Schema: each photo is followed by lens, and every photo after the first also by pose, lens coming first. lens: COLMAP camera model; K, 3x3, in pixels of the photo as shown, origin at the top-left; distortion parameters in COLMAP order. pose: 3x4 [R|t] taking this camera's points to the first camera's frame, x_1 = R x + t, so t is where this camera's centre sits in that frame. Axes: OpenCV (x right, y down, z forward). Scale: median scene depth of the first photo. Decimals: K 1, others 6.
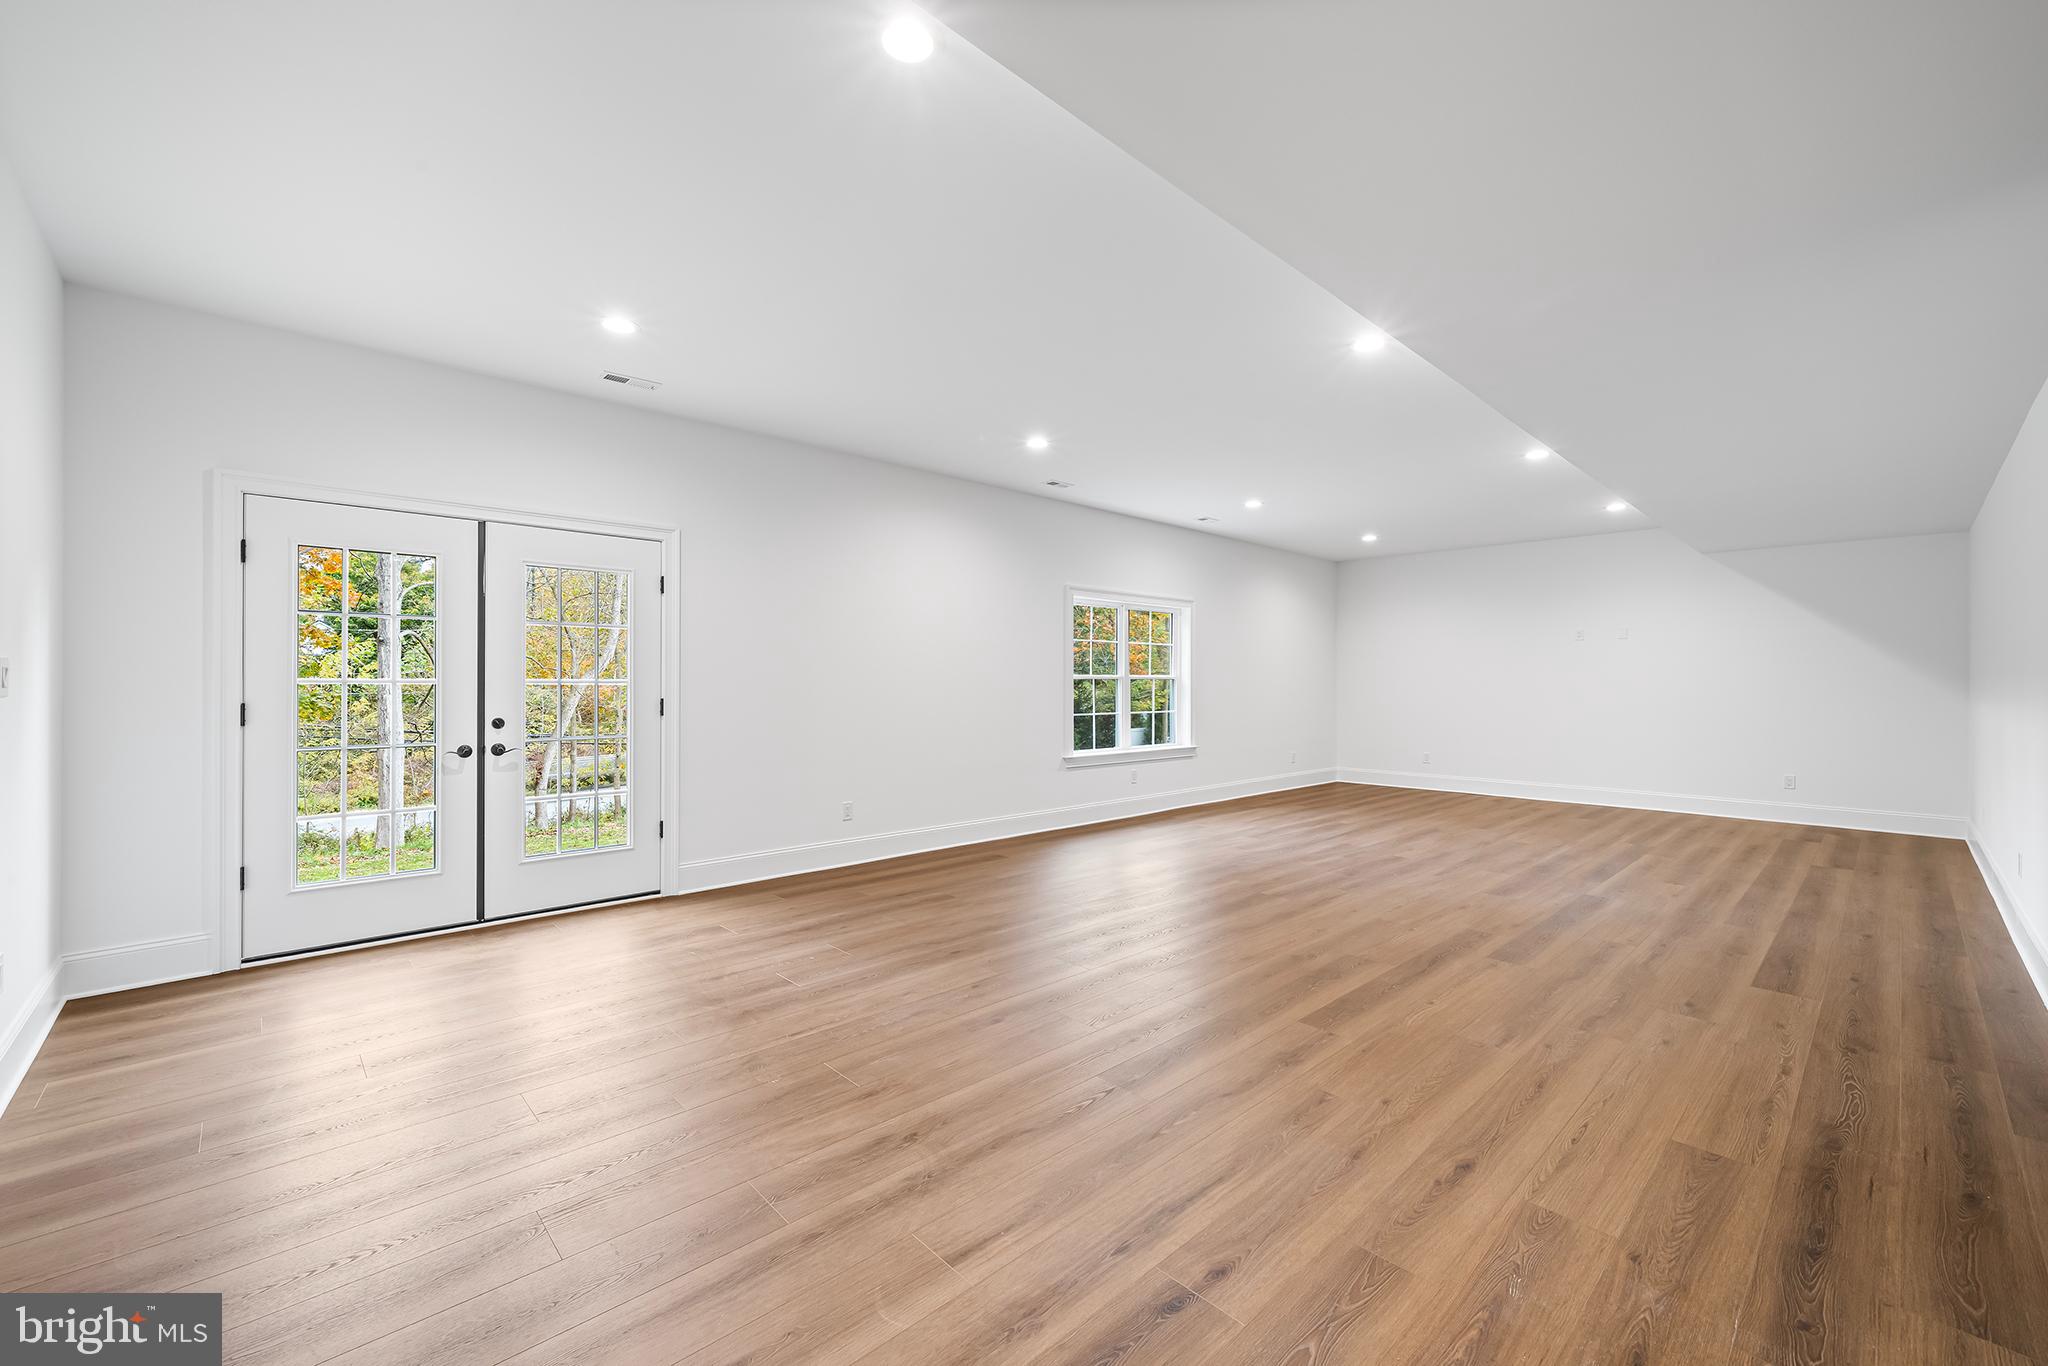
lens RADIAL K [[825.5, 0, 1017.4], [0, 825.5, 681.5], [0, 0, 1]] dist [-0.000991, 0.001306]
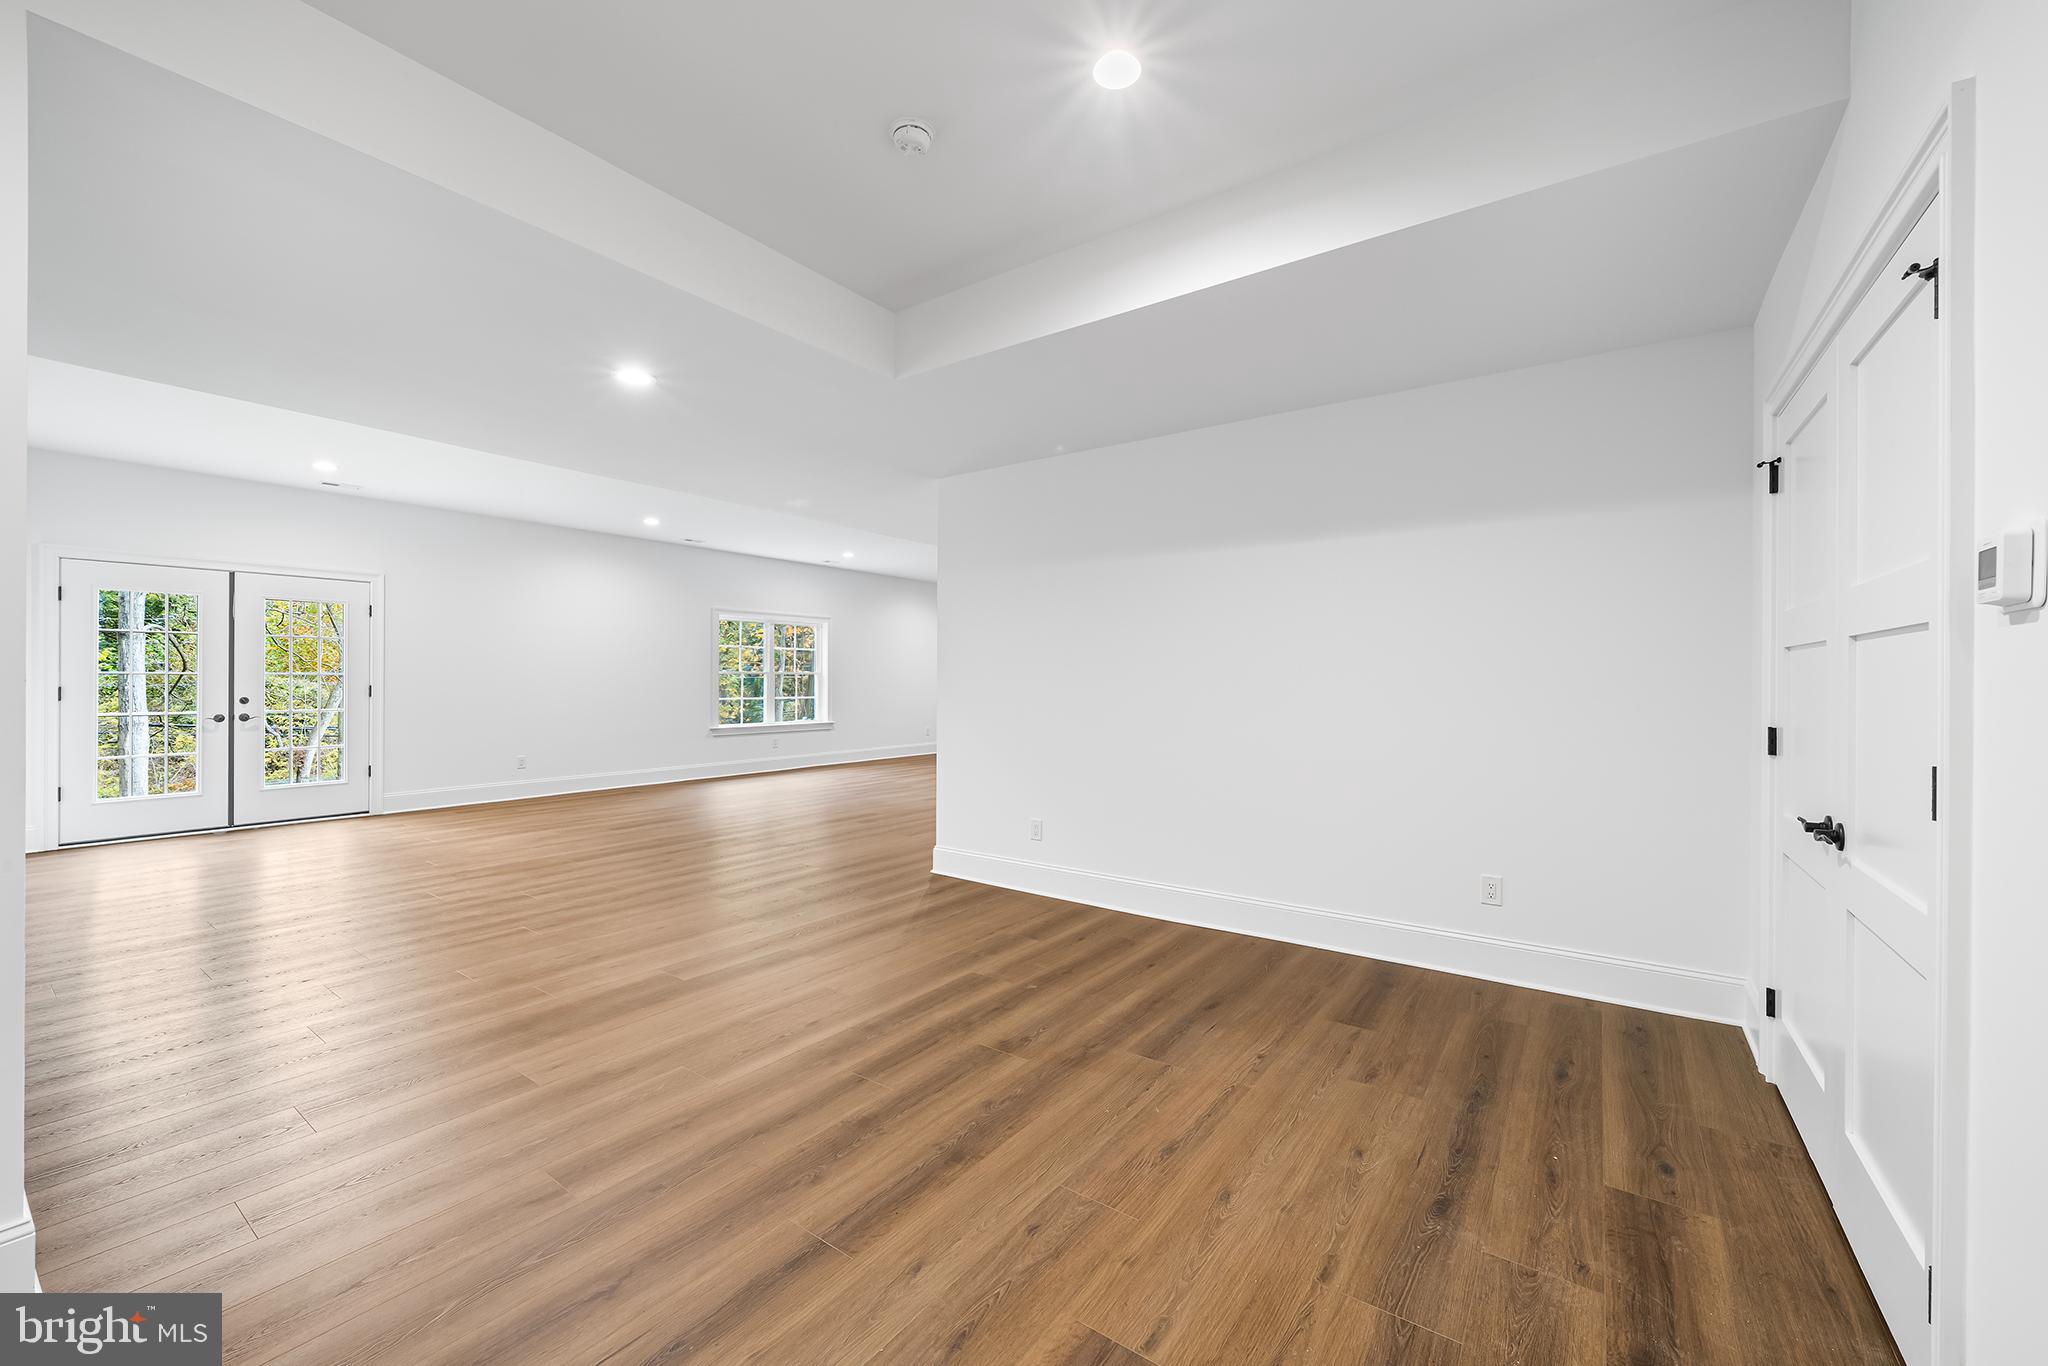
lens RADIAL K [[825.5, 0, 1036.7], [0, 825.5, 679.2], [0, 0, 1]] dist [-0.000991, 0.001306]
pose [[0.980042, 0.005570, 0.198711, 0.533670], [-0.007235, 0.999945, 0.007652, -0.012828], [-0.198657, -0.008937, 0.980028, -0.834231]]
